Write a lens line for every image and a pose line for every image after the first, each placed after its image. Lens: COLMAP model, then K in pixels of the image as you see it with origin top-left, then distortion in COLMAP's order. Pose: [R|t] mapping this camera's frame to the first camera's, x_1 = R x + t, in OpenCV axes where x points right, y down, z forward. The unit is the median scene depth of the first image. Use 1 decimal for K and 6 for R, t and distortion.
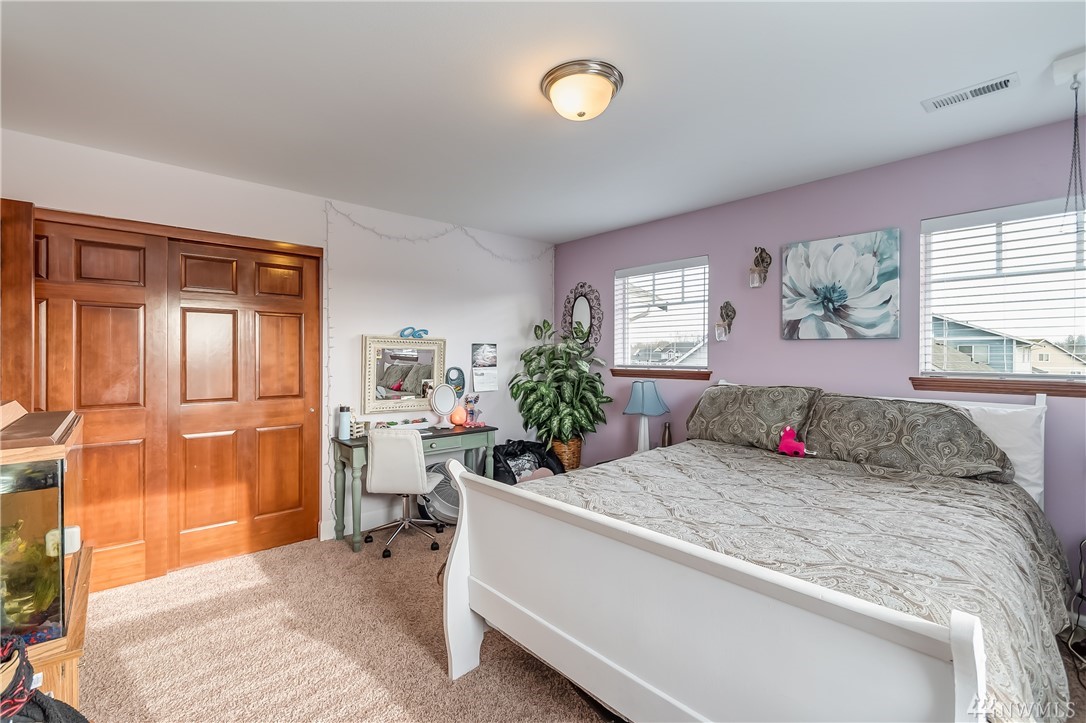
lens RADIAL K [[480.8, 0, 550.6], [0, 480.8, 356.5], [0, 0, 1]] dist [0.003489, 0.000429]
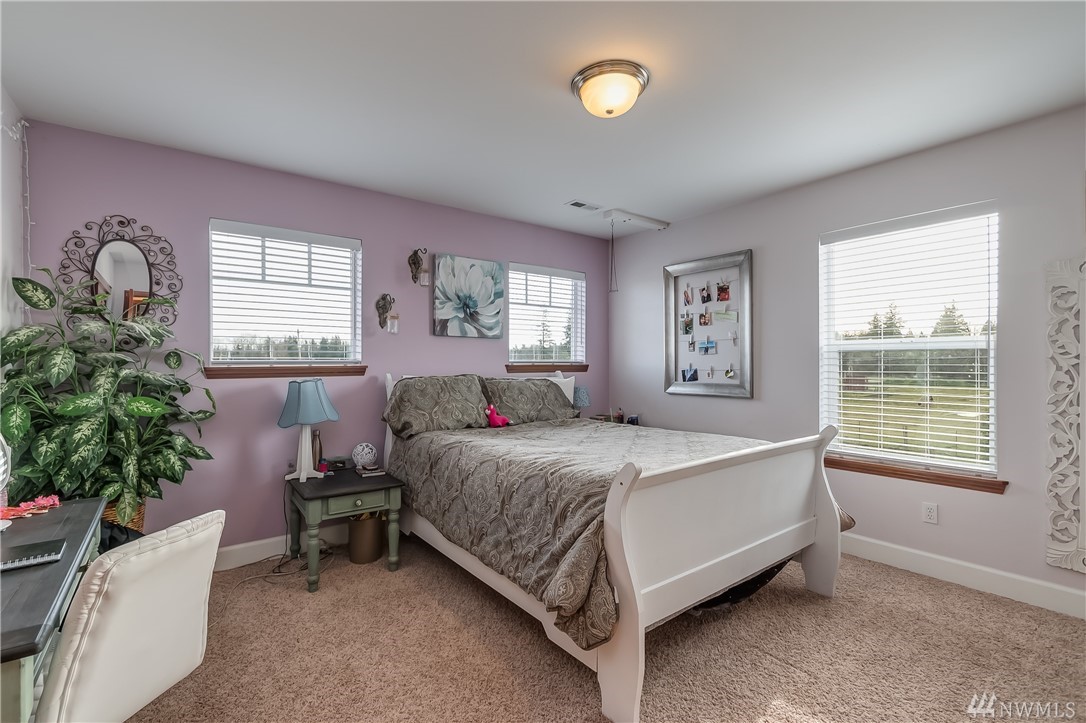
lens RADIAL K [[480.8, 0, 548.6], [0, 480.8, 363.6], [0, 0, 1]] dist [0.003489, 0.000429]
pose [[0.087613, -0.023533, 0.995877, -0.664961], [-0.005139, 0.999697, 0.024075, 0.003390], [-0.996141, -0.007227, 0.087465, 0.654693]]
